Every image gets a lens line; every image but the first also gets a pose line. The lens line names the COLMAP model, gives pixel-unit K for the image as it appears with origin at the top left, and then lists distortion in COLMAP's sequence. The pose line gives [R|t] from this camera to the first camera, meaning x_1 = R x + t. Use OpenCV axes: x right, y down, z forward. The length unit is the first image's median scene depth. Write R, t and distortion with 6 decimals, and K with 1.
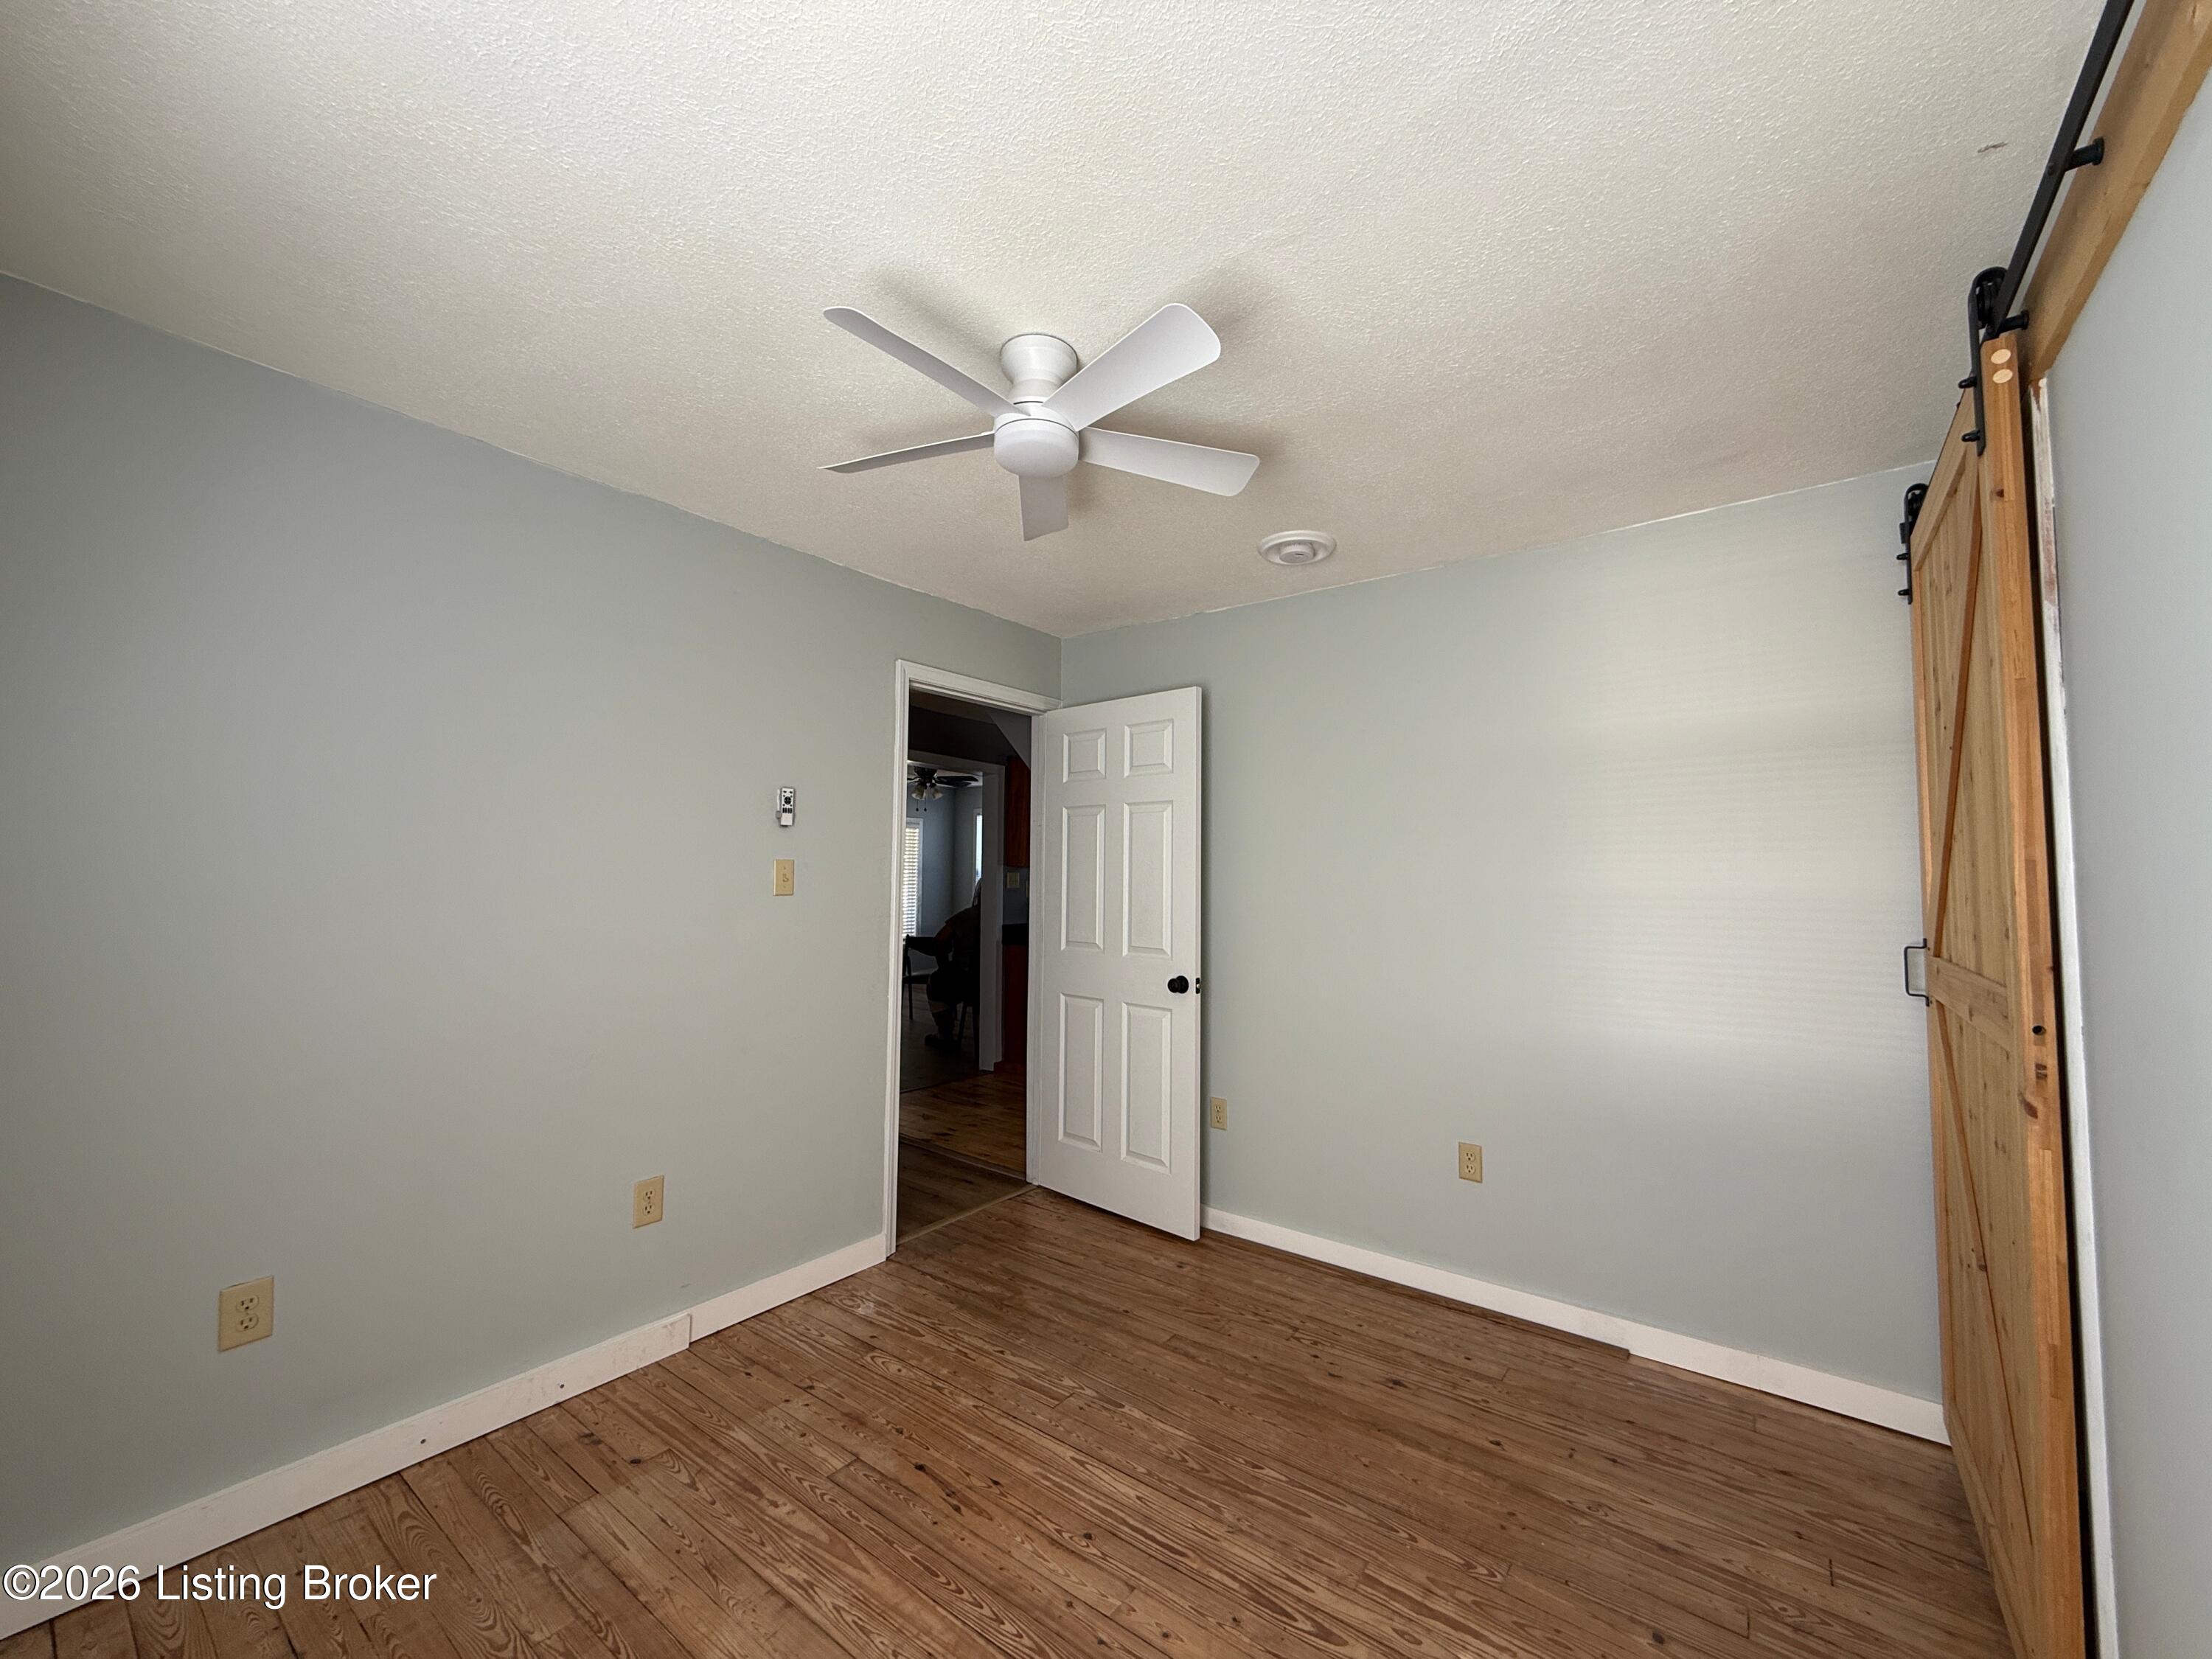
lens RADIAL K [[881.0, 0, 1103.8], [0, 881.0, 823.2], [0, 0, 1]] dist [-0.001056, 0.000437]
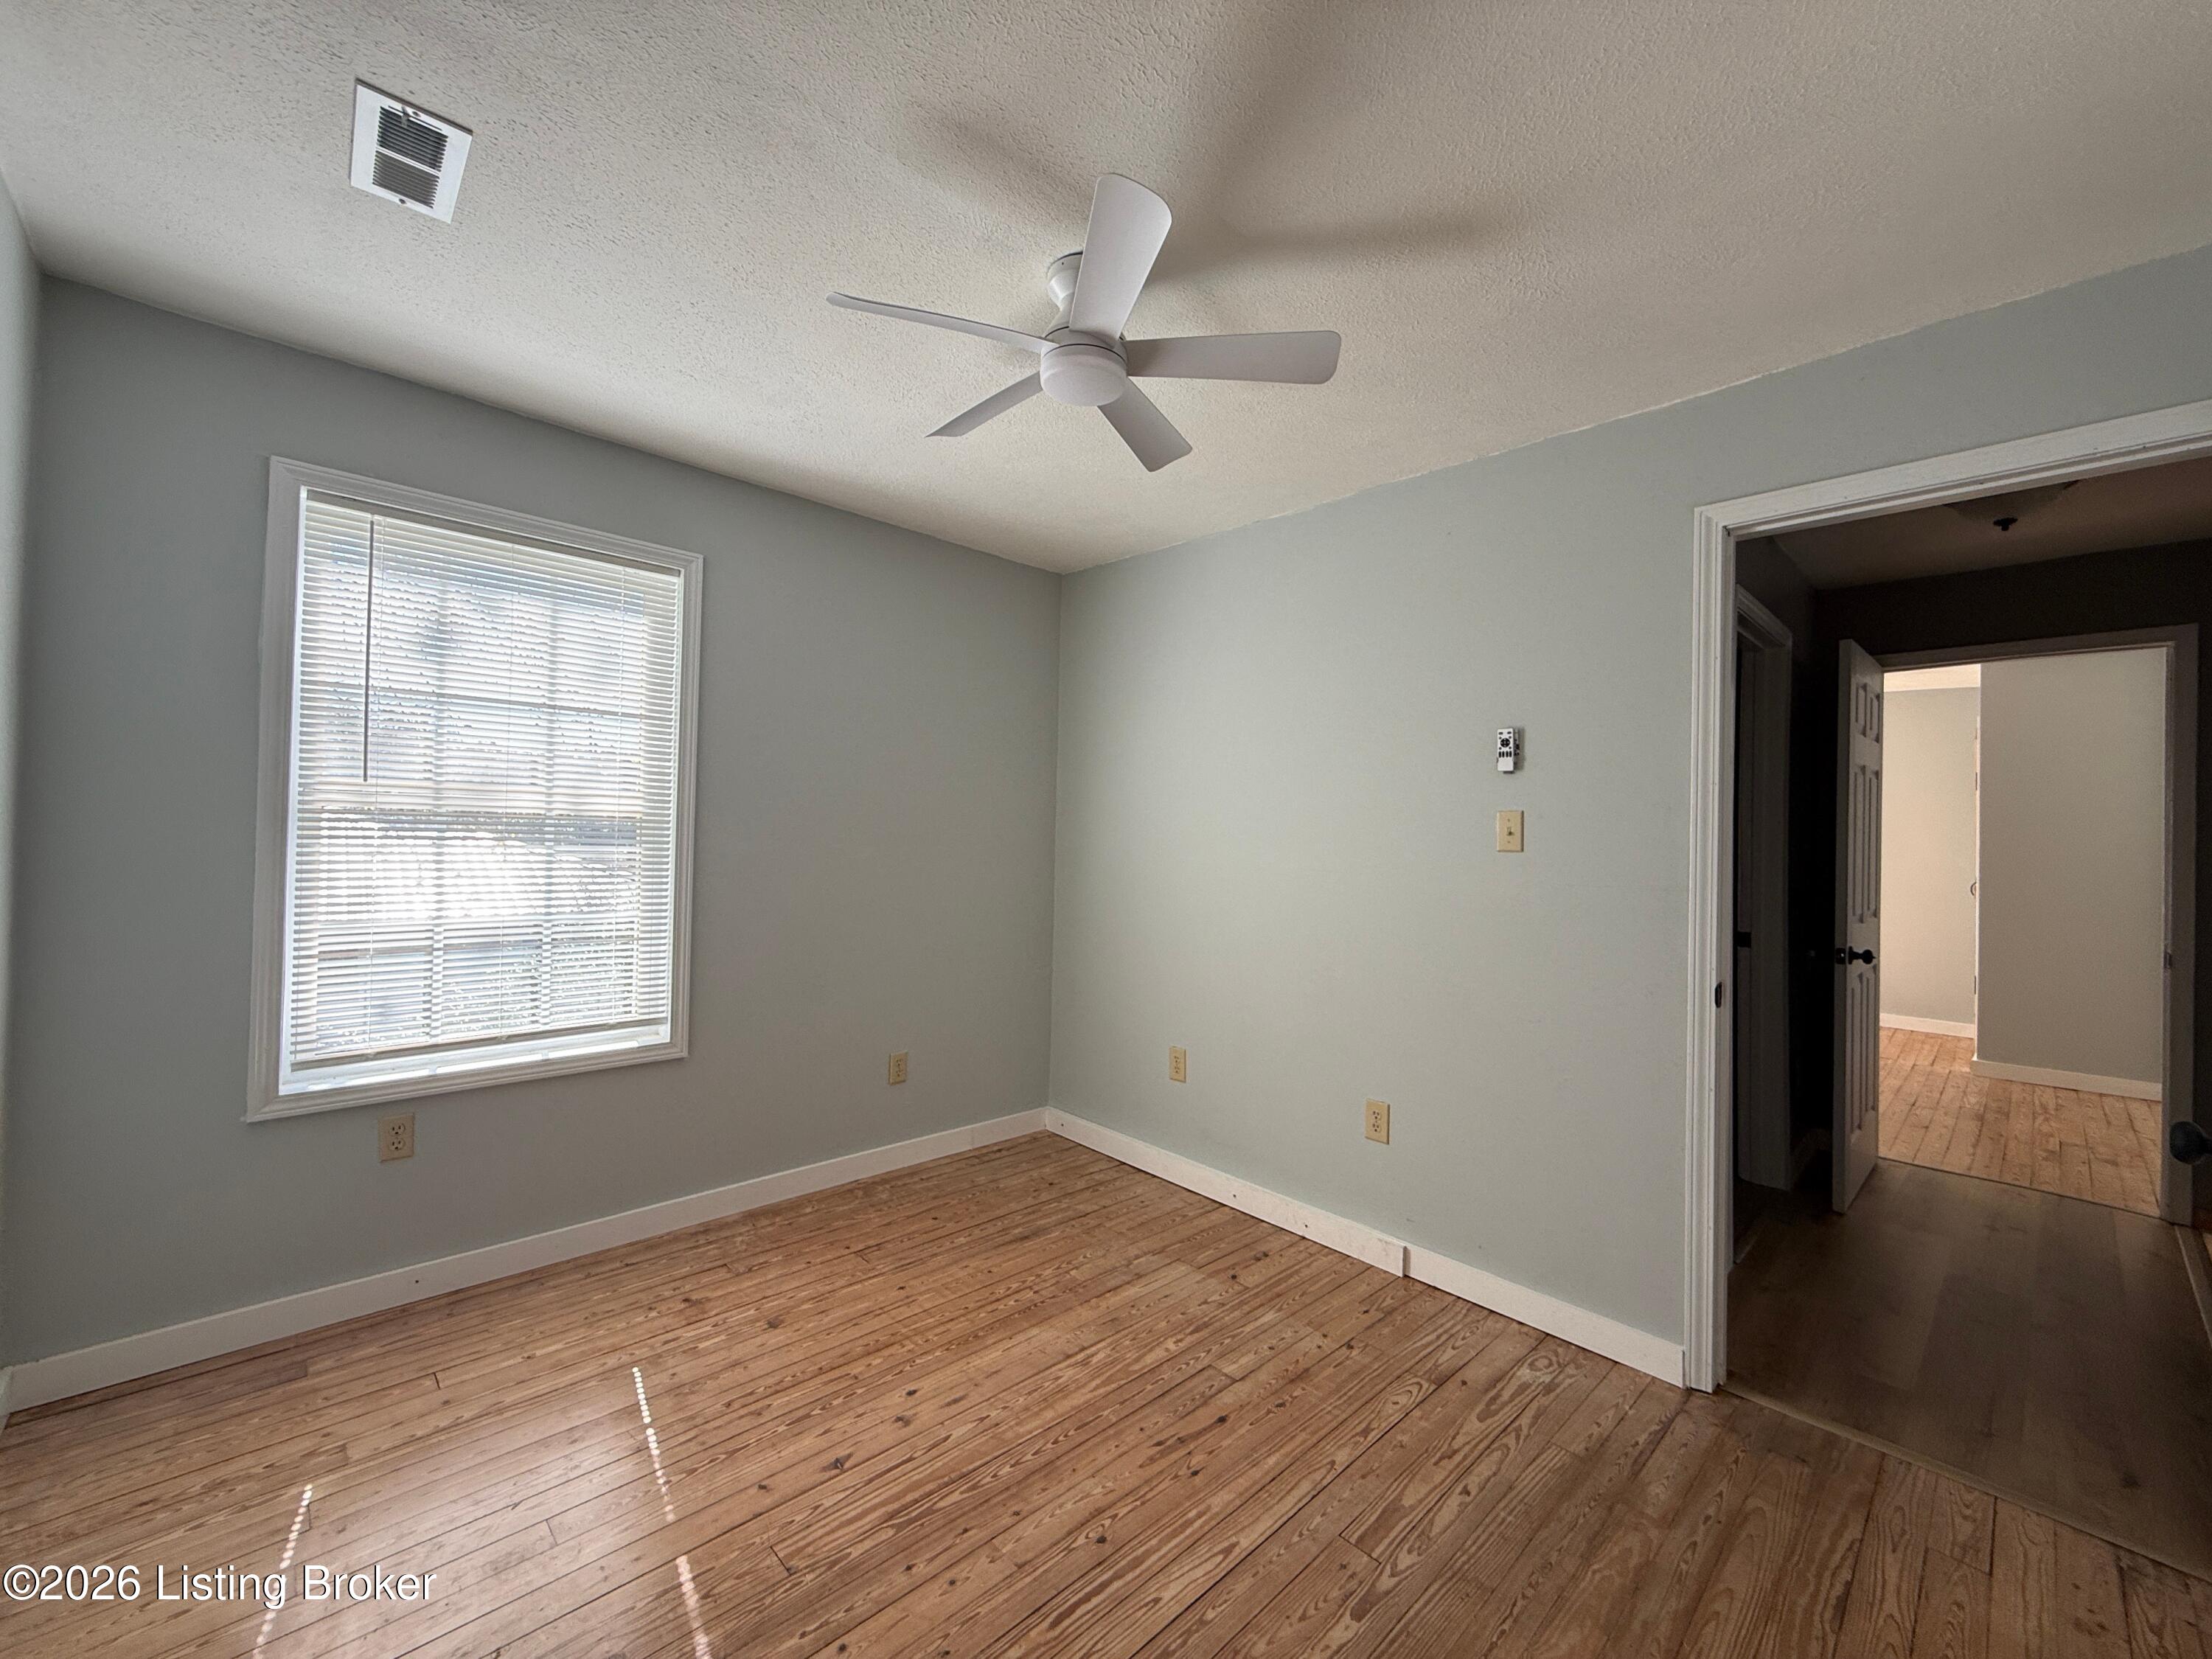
lens RADIAL K [[881.0, 0, 1103.8], [0, 881.0, 825.8], [0, 0, 1]] dist [-0.001056, 0.000437]
pose [[-0.157477, -0.019534, -0.987329, 0.802200], [0.033337, 0.999129, -0.025084, 0.092419], [0.986960, -0.036865, -0.156689, 1.059690]]
